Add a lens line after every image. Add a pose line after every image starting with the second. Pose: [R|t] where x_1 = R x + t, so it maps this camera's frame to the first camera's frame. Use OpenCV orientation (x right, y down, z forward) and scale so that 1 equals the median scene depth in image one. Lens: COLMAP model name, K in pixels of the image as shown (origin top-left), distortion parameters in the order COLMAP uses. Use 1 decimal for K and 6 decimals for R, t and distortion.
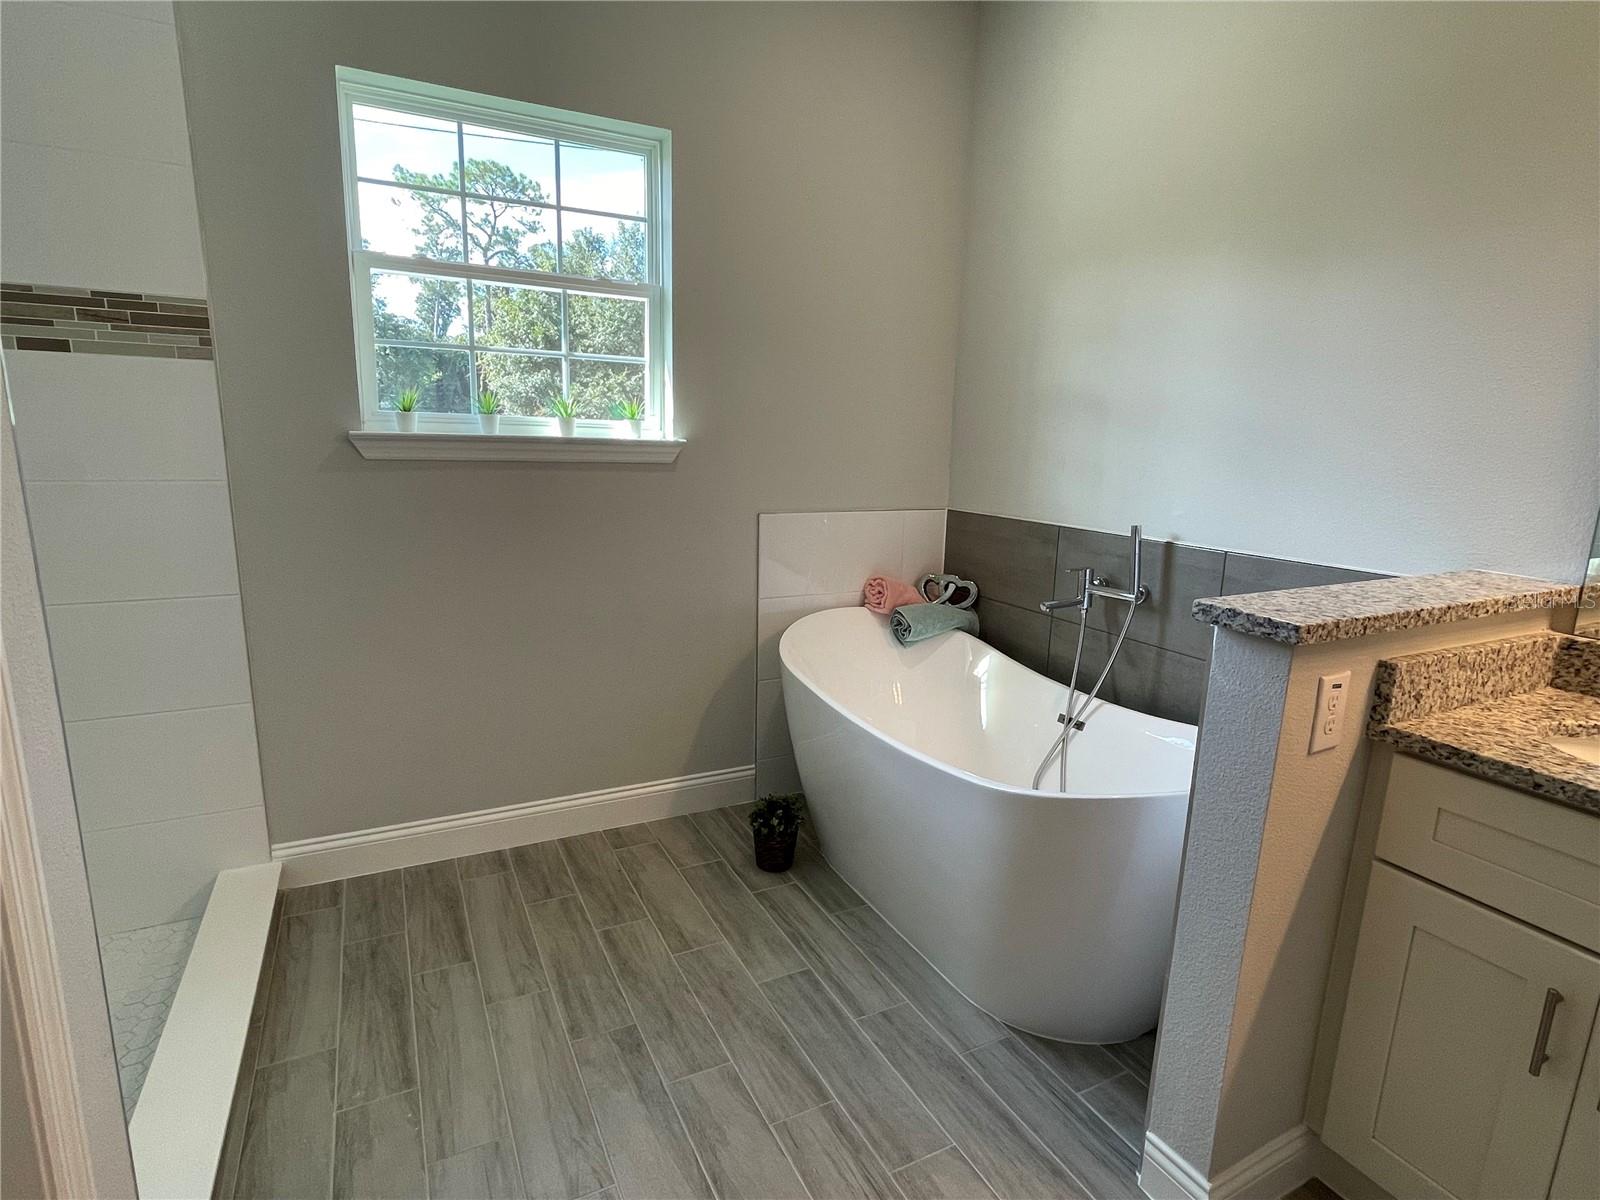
lens RADIAL K [[829.8, 0, 801.4], [0, 829.8, 601.5], [0, 0, 1]] dist [-0.002701, -0.000843]
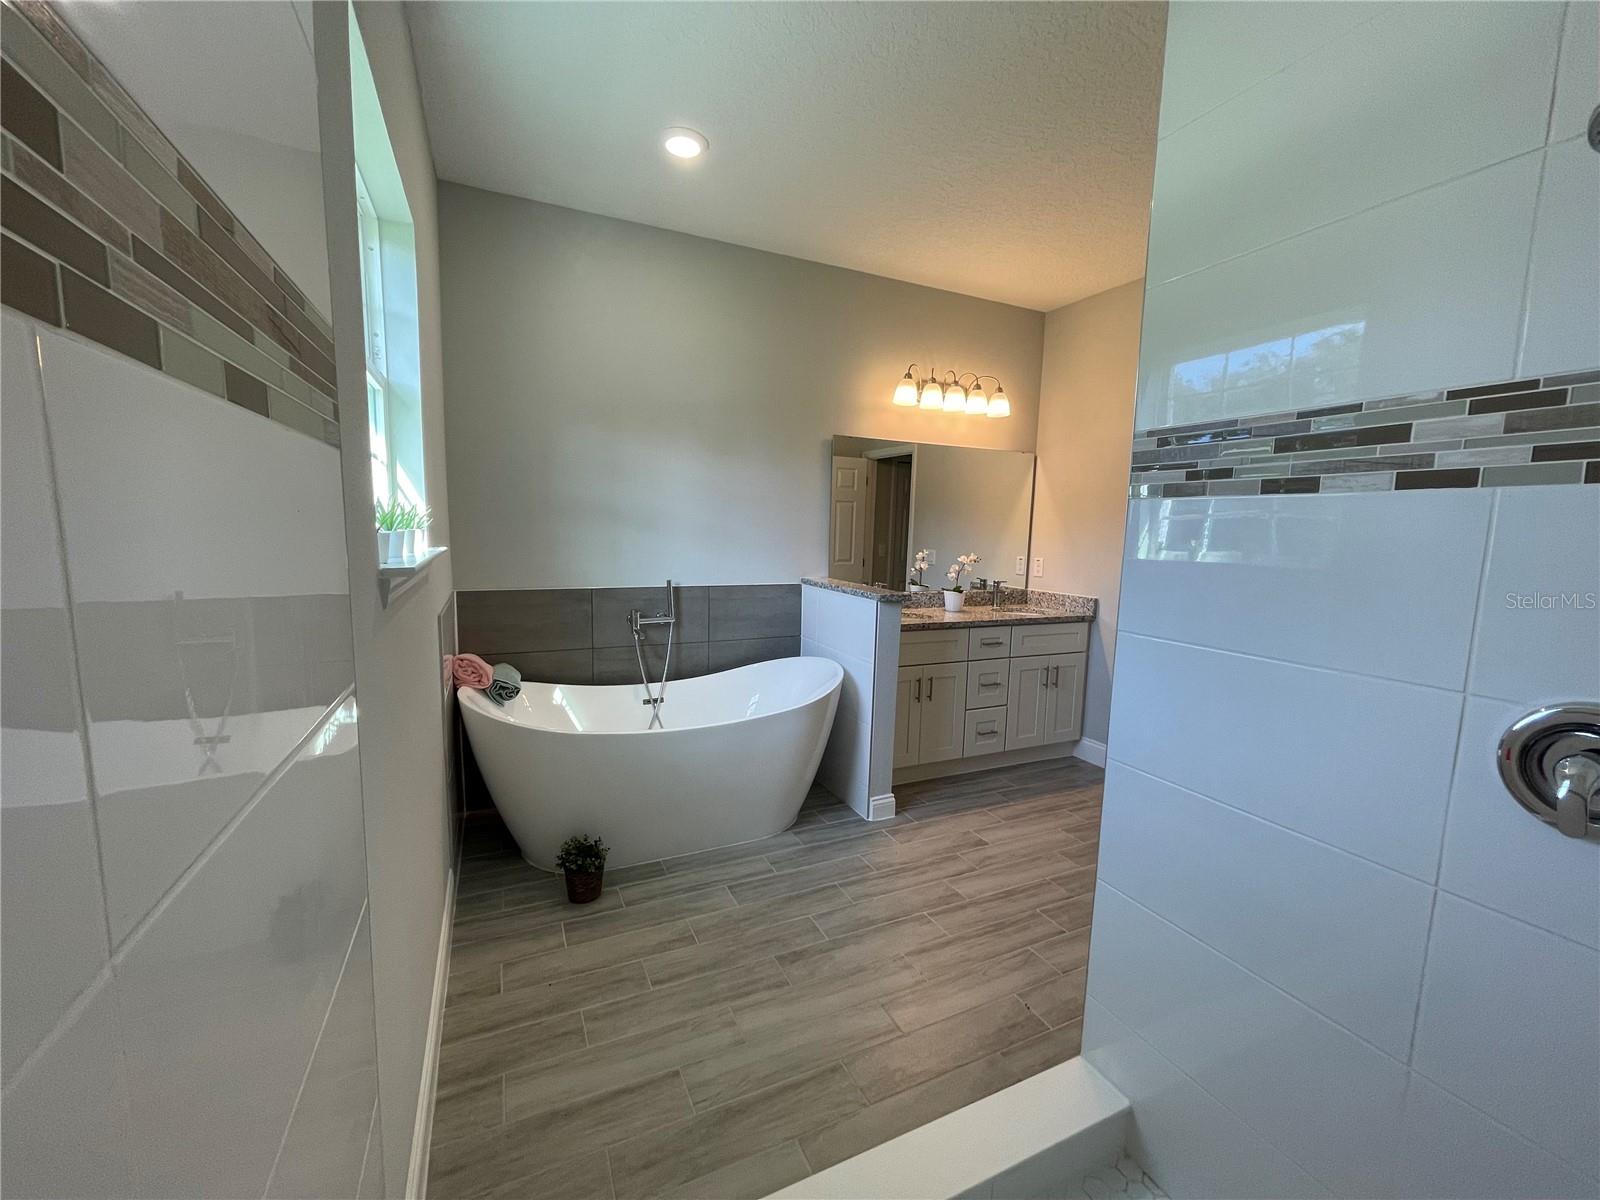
lens RADIAL K [[647.3, 0, 798.4], [0, 647.3, 602.6], [0, 0, 1]] dist [-0.000873, 0.000787]
pose [[0.038752, -0.144684, 0.988719, -1.008048], [0.181330, 0.974052, 0.135431, -0.186846], [-0.982659, 0.174036, 0.063982, 0.653000]]
